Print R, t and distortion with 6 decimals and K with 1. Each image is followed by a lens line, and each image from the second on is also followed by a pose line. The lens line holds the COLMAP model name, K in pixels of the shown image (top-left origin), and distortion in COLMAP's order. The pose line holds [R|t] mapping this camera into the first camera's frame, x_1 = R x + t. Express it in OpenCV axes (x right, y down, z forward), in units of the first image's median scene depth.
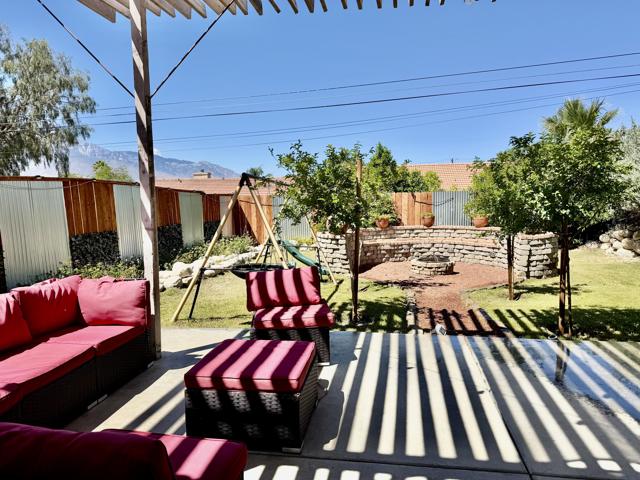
lens RADIAL K [[444.0, 0, 320.0], [0, 444.0, 240.0], [0, 0, 1]] dist [0.081588, -0.115811]
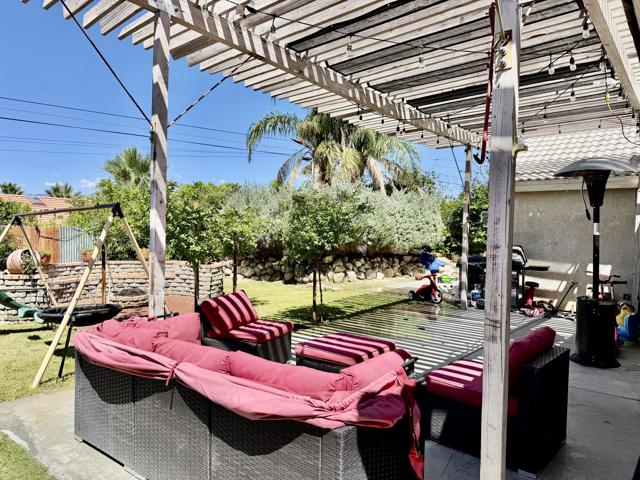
lens RADIAL K [[444.0, 0, 320.0], [0, 444.0, 240.0], [0, 0, 1]] dist [0.081588, -0.115811]
pose [[0.516123, 0.007167, 0.856485, -0.450417], [0.067541, 0.996511, -0.049039, 0.002807], [-0.853847, 0.083158, 0.513838, 0.111018]]
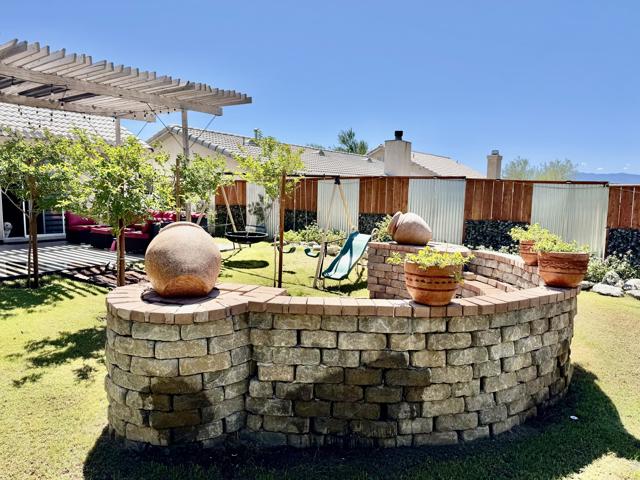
lens RADIAL K [[444.0, 0, 320.0], [0, 444.0, 240.0], [0, 0, 1]] dist [0.081588, -0.115811]
pose [[-0.460615, 0.093296, -0.882683, 0.777855], [-0.099590, 0.982749, 0.155842, -0.126297], [0.881995, 0.159690, -0.443377, 1.367520]]
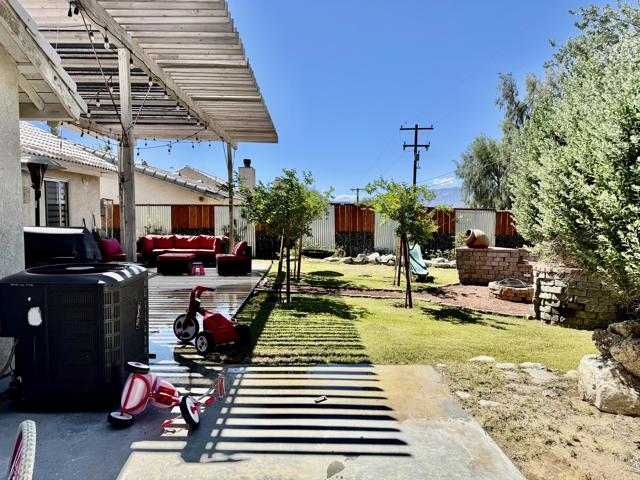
lens RADIAL K [[444.0, 0, 320.0], [0, 444.0, 240.0], [0, 0, 1]] dist [0.081588, -0.115811]
pose [[0.165091, 0.066122, -0.984059, 1.229293], [-0.105065, 0.993252, 0.049114, -0.055028], [0.980666, 0.095282, 0.170924, 0.507016]]
